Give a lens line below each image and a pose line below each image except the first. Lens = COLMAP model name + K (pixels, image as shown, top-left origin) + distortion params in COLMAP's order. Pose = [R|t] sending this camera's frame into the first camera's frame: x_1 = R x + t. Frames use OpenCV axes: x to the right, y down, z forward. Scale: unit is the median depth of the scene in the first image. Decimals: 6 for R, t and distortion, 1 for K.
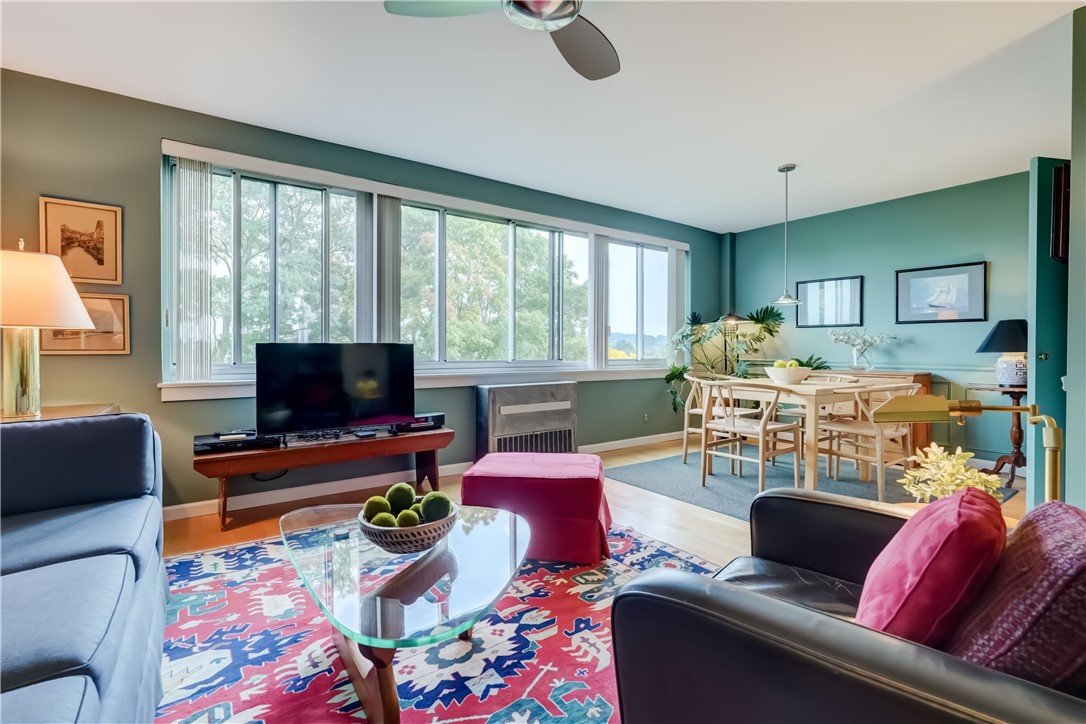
lens RADIAL K [[491.2, 0, 545.6], [0, 491.2, 347.0], [0, 0, 1]] dist [-0.016940, 0.010623]
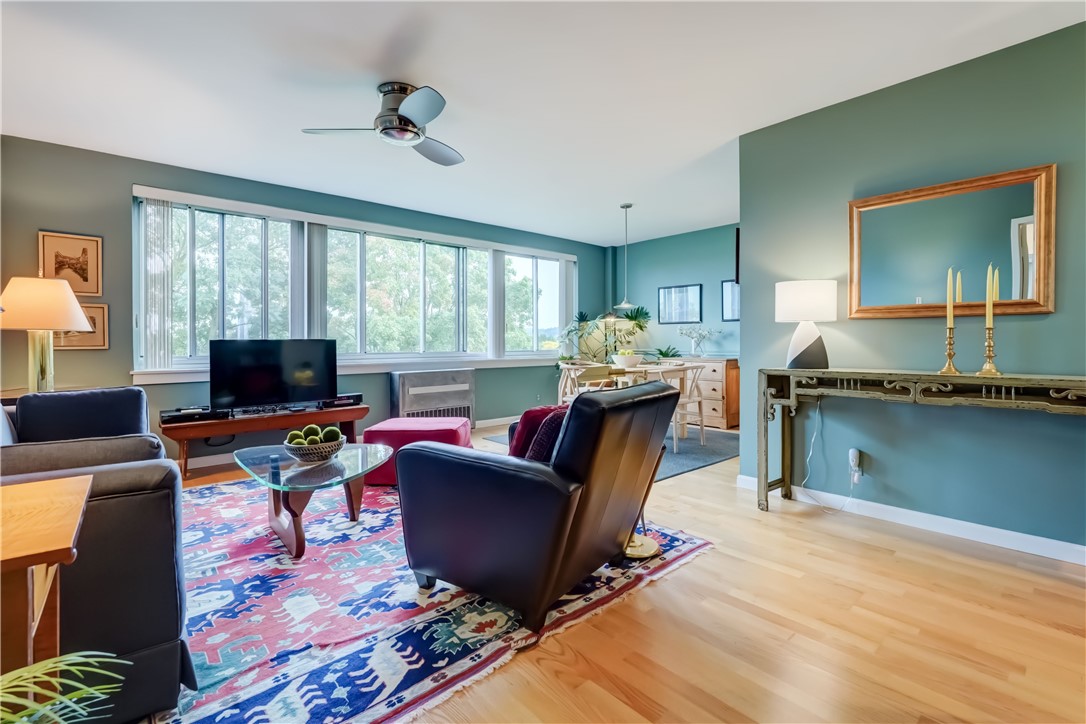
lens RADIAL K [[486.1, 0, 541.6], [0, 486.1, 337.2], [0, 0, 1]] dist [-0.001894, 0.000520]
pose [[0.995706, -0.006229, 0.092363, 0.126880], [0.006758, 0.999962, -0.005419, -0.001664], [-0.092325, 0.006020, 0.995711, -0.273973]]
